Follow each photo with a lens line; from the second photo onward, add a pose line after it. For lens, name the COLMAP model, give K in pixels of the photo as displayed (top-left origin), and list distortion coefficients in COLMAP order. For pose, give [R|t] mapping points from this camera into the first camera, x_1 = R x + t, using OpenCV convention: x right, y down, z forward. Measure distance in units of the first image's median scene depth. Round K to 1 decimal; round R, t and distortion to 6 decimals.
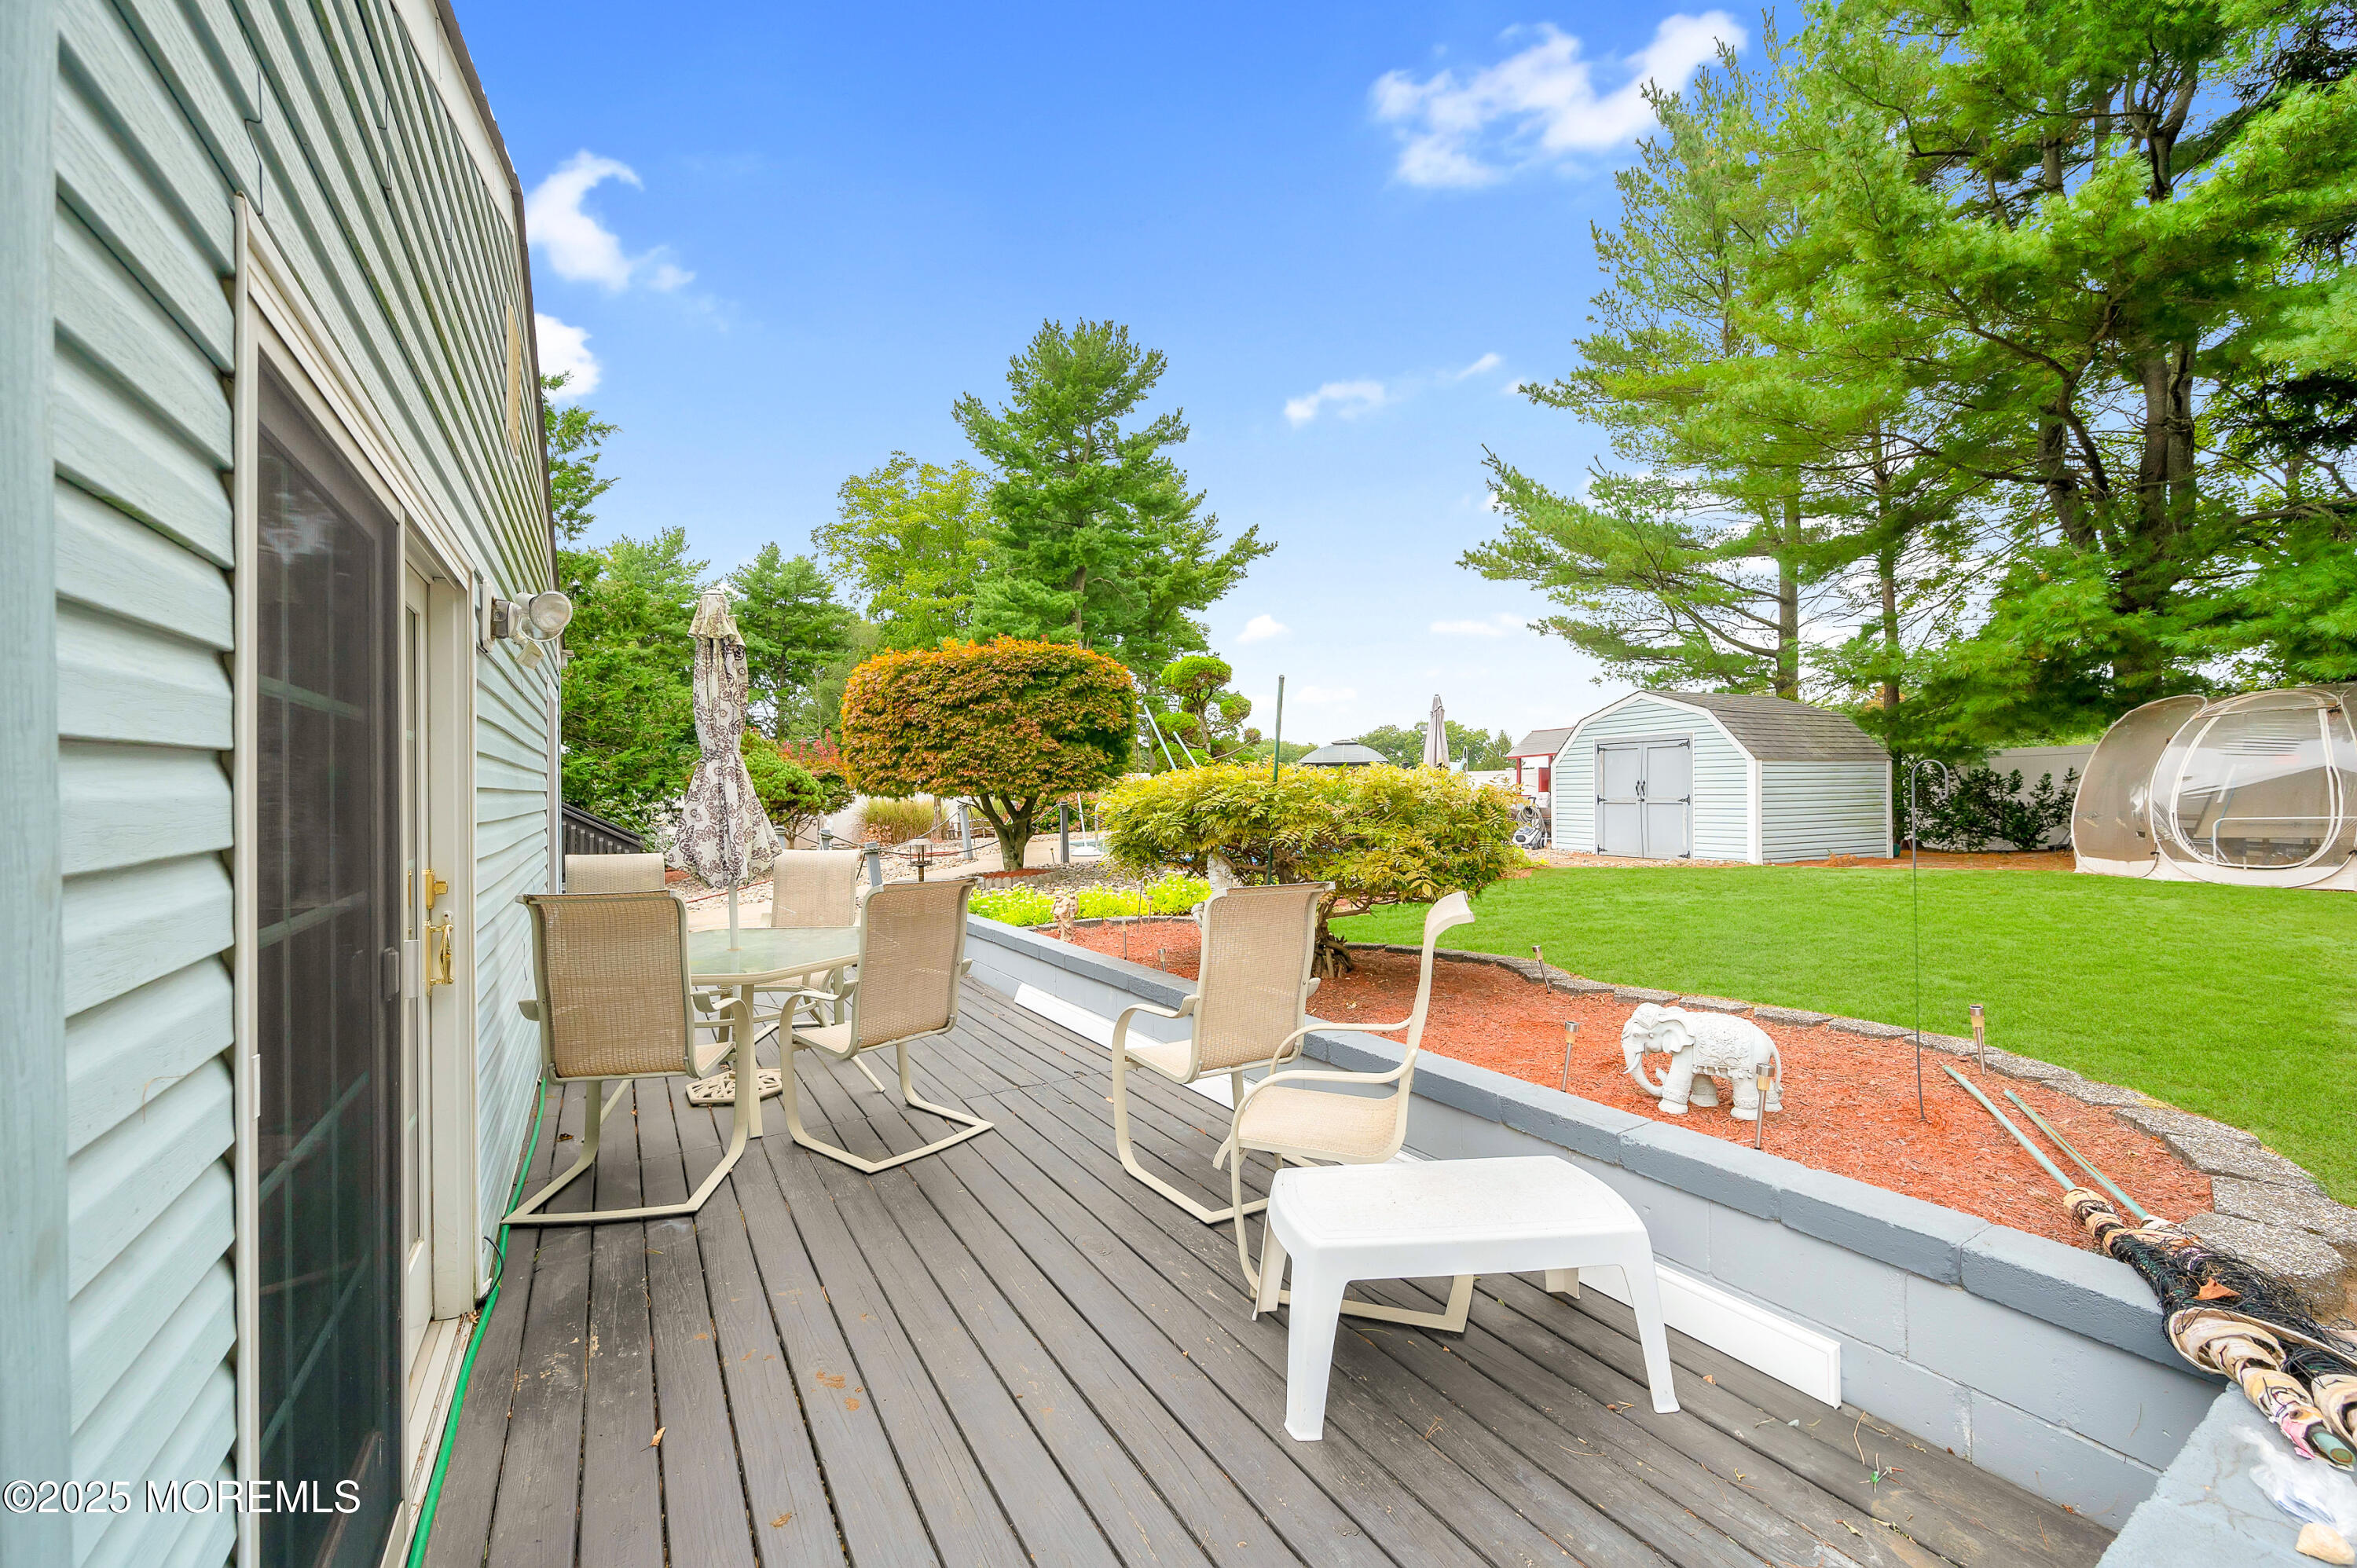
lens RADIAL K [[945.0, 0, 1168.8], [0, 945.0, 811.6], [0, 0, 1]] dist [0.003010, 0.000482]
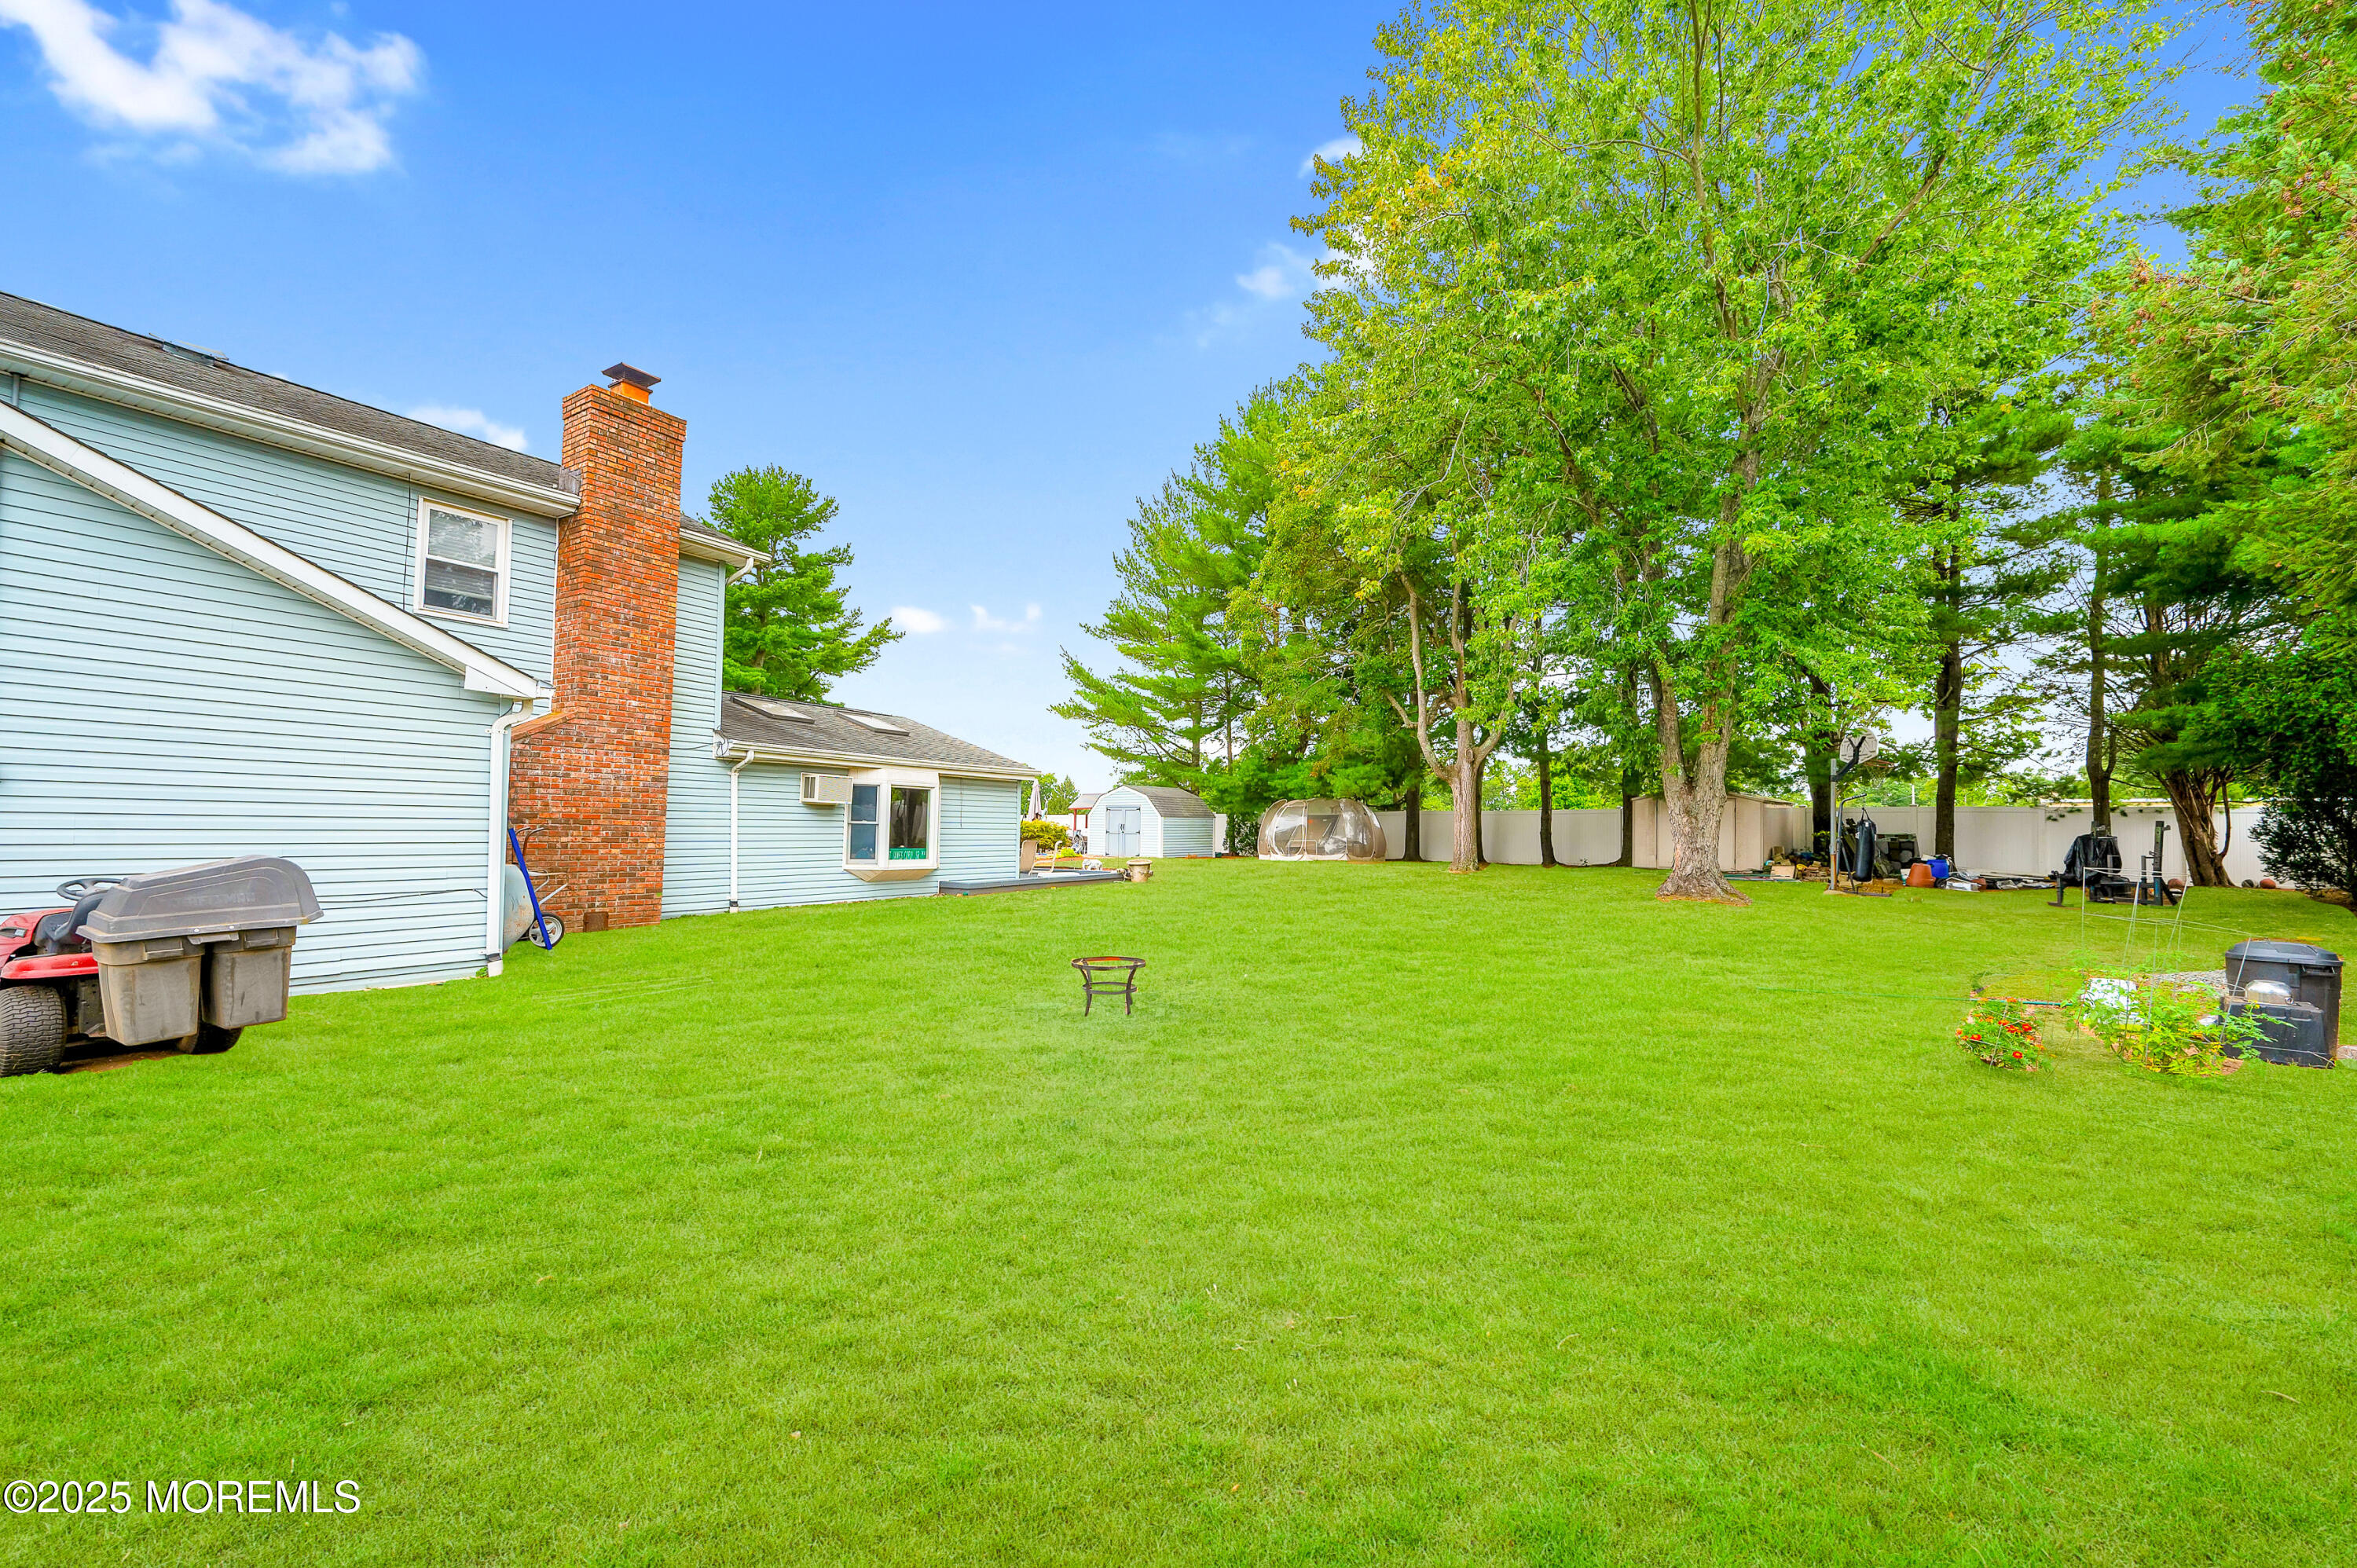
lens RADIAL K [[945.0, 0, 1168.8], [0, 945.0, 811.6], [0, 0, 1]] dist [0.003010, 0.000482]
pose [[0.901801, 0.031880, 0.430973, -0.148101], [-0.014672, 0.998959, -0.043194, 0.013557], [-0.431902, 0.032629, 0.901330, -0.420155]]
